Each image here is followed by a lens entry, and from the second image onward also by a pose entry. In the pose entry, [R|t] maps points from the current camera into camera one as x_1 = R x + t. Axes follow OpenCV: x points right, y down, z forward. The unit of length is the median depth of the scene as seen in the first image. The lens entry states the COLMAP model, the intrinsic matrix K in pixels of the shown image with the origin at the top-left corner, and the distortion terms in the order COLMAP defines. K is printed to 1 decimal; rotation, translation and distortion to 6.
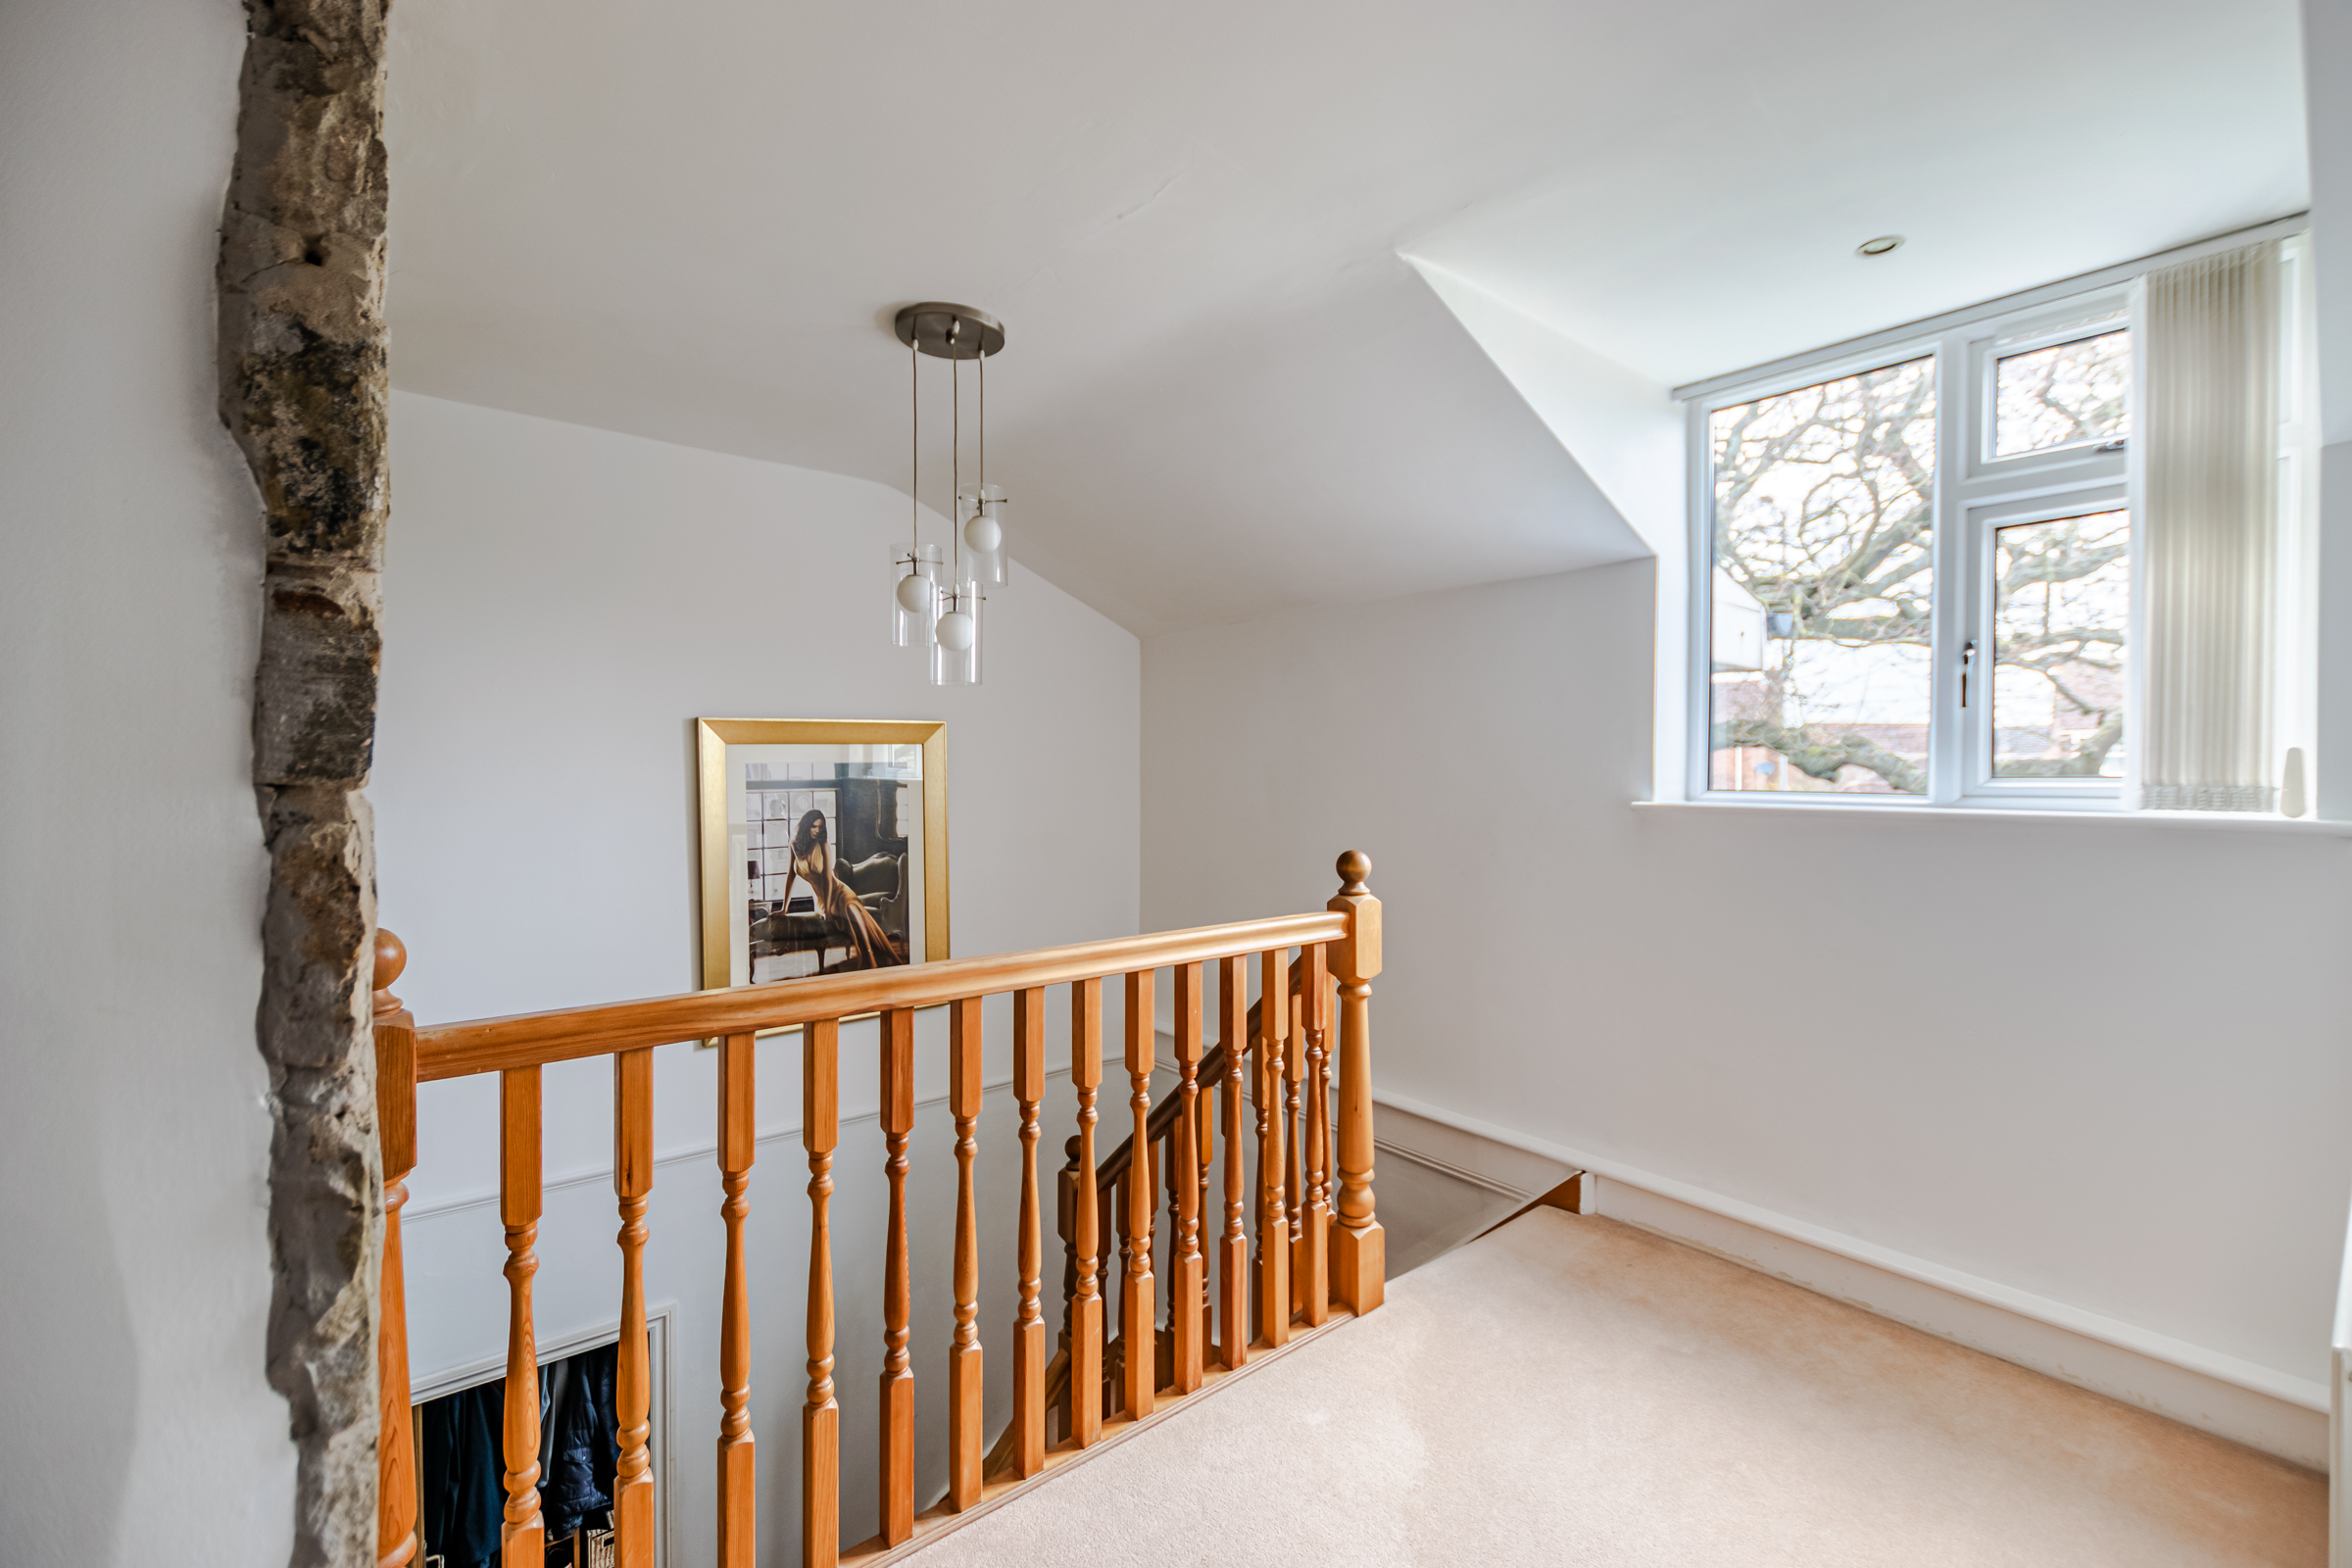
lens RADIAL K [[1020.1, 0, 1172.6], [0, 1020.1, 787.5], [0, 0, 1]] dist [0.002407, 0.000076]
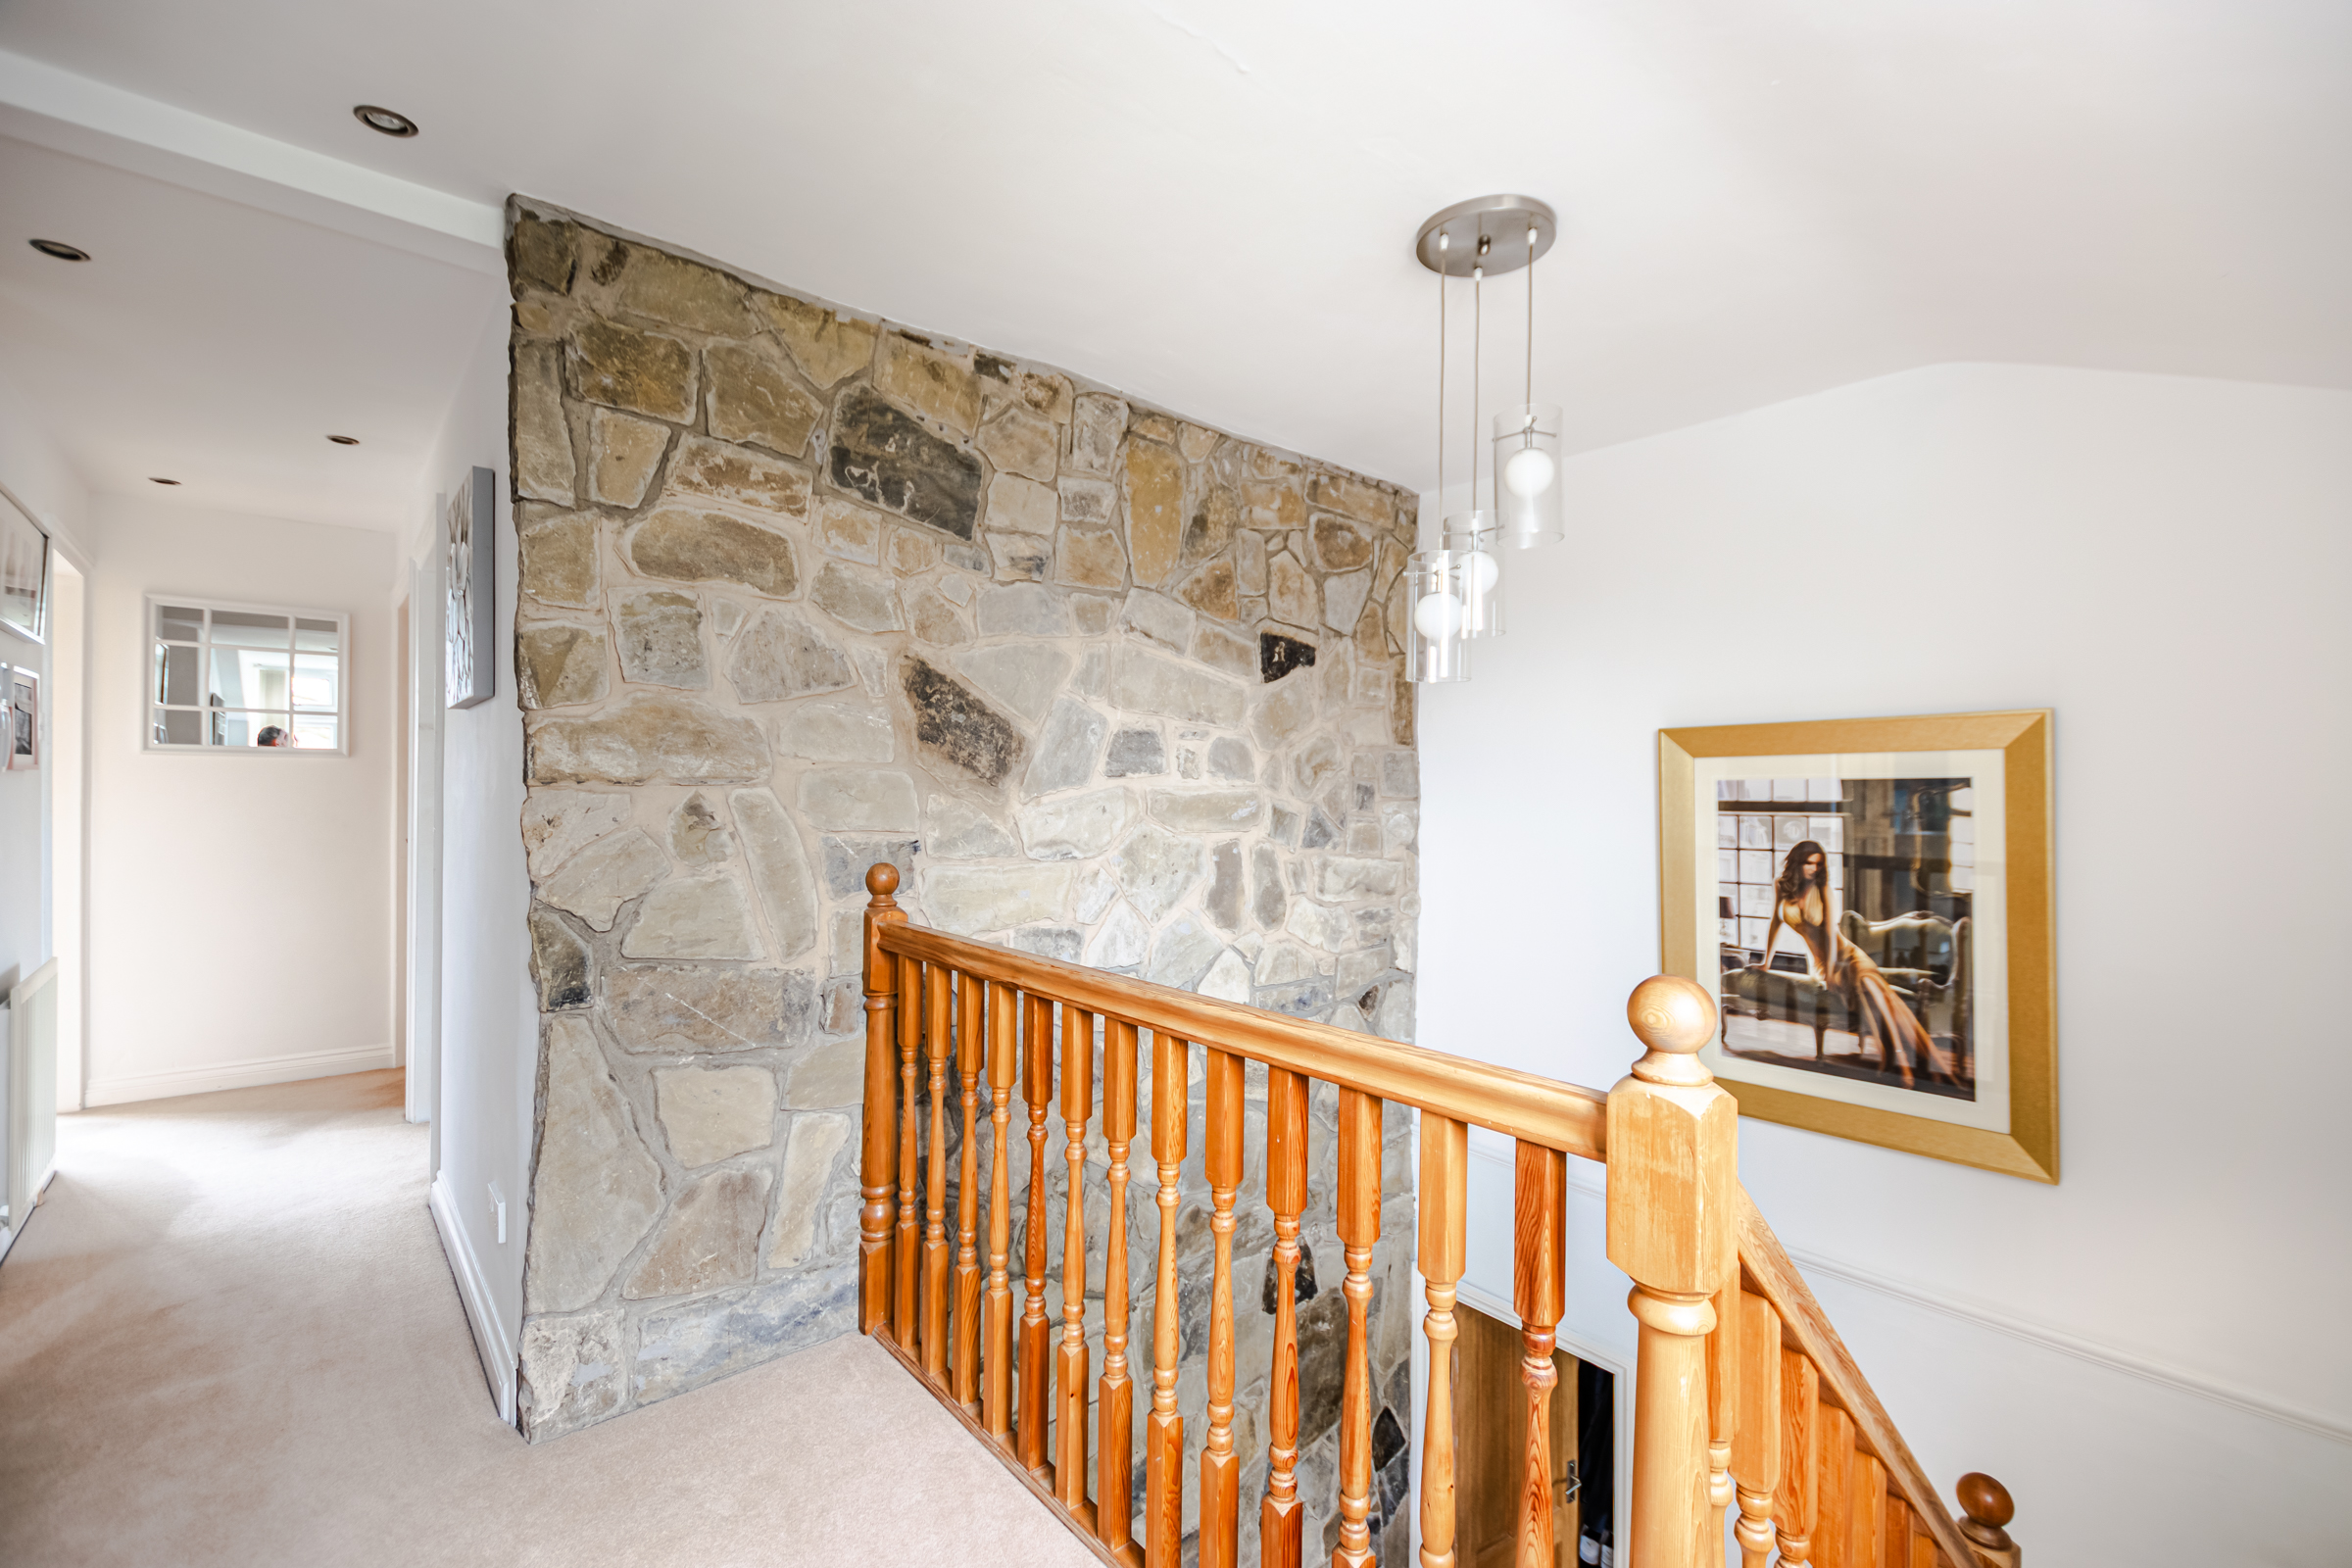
lens RADIAL K [[1020.1, 0, 1173.3], [0, 1020.1, 770.0], [0, 0, 1]] dist [0.002407, 0.000076]
pose [[0.056436, -0.001225, -0.998405, 0.379551], [-0.012816, 0.999916, -0.001952, -0.023226], [0.998324, 0.012906, 0.056416, 0.485194]]
